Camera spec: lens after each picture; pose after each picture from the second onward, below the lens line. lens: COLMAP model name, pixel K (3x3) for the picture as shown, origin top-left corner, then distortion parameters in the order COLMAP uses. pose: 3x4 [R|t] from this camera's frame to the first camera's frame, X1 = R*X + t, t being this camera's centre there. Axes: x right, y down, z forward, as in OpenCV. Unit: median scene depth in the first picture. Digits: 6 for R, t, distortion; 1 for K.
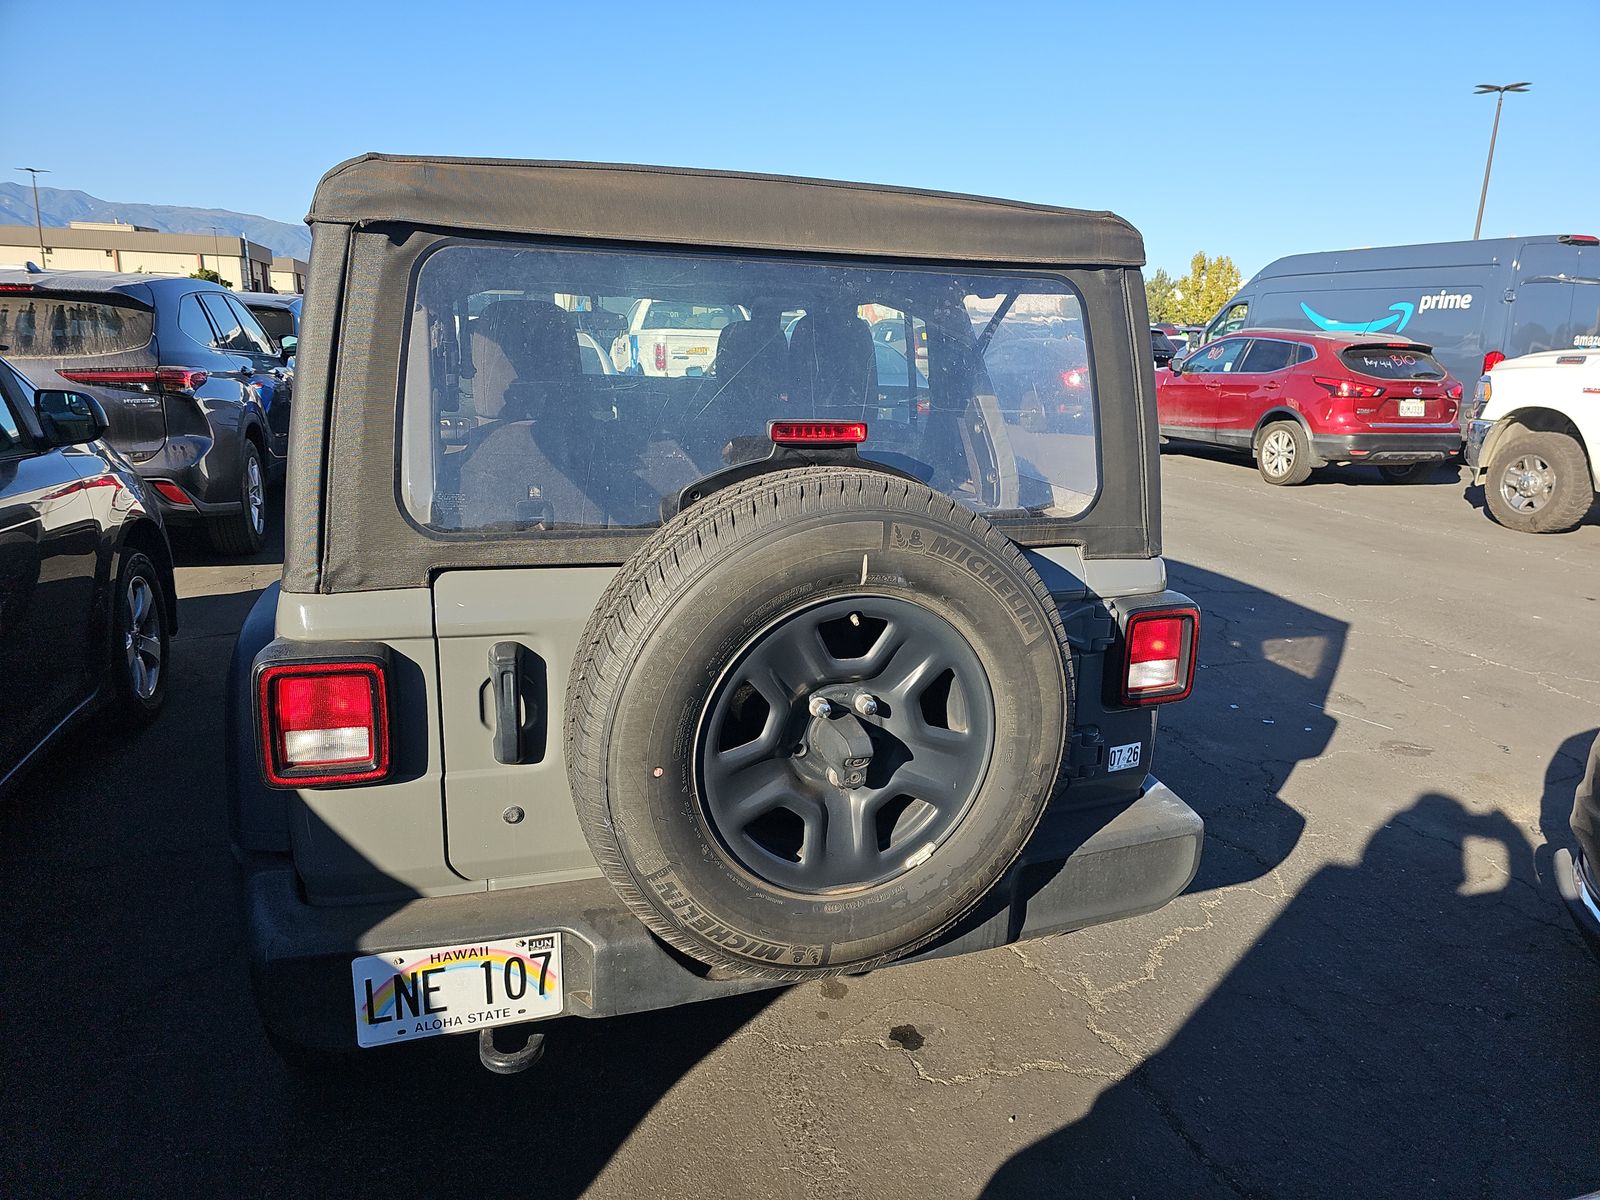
lens RADIAL K [[1090.3, 0, 788.4], [0, 1090.3, 604.4], [0, 0, 1]] dist [0.030781, -0.037100]
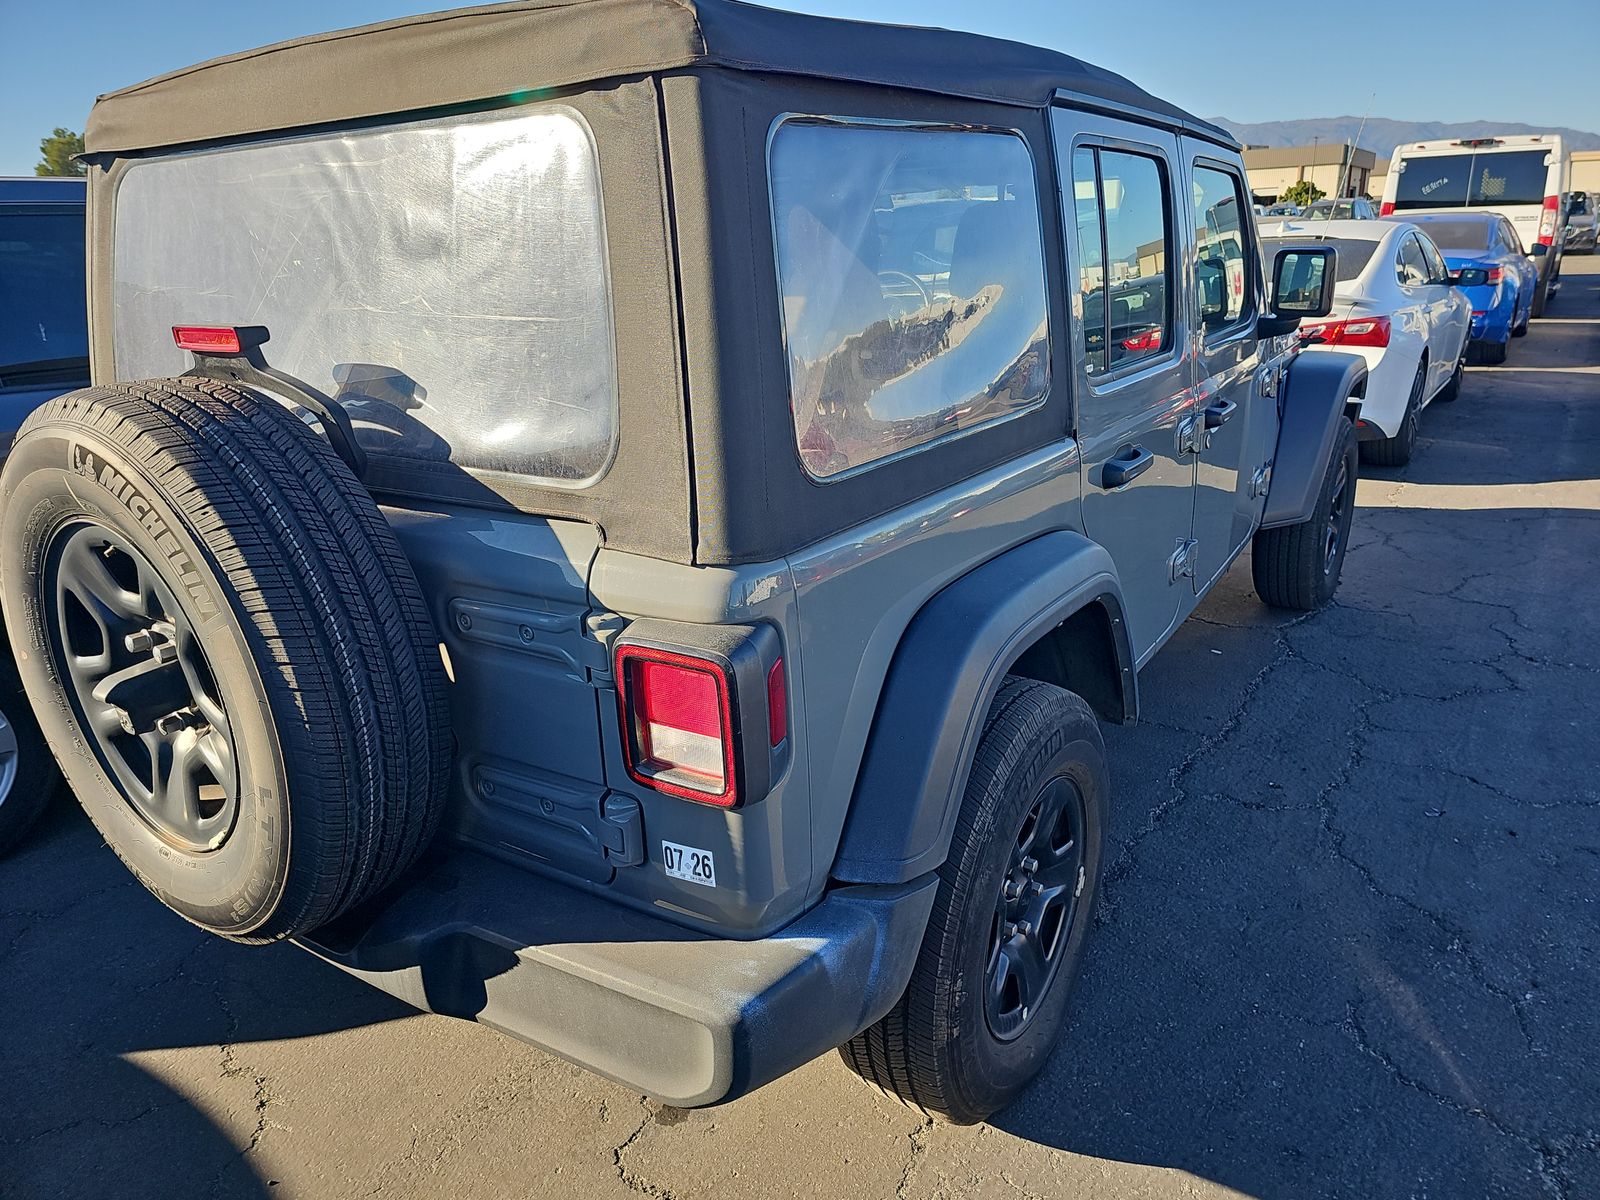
lens RADIAL K [[1090.3, 0, 805.9], [0, 1090.3, 593.7], [0, 0, 1]] dist [0.030781, -0.037100]
pose [[0.607292, 0.192962, -0.770689, 0.938776], [-0.141669, 0.980811, 0.133938, -0.129499], [0.781746, 0.027843, 0.622976, 0.749637]]
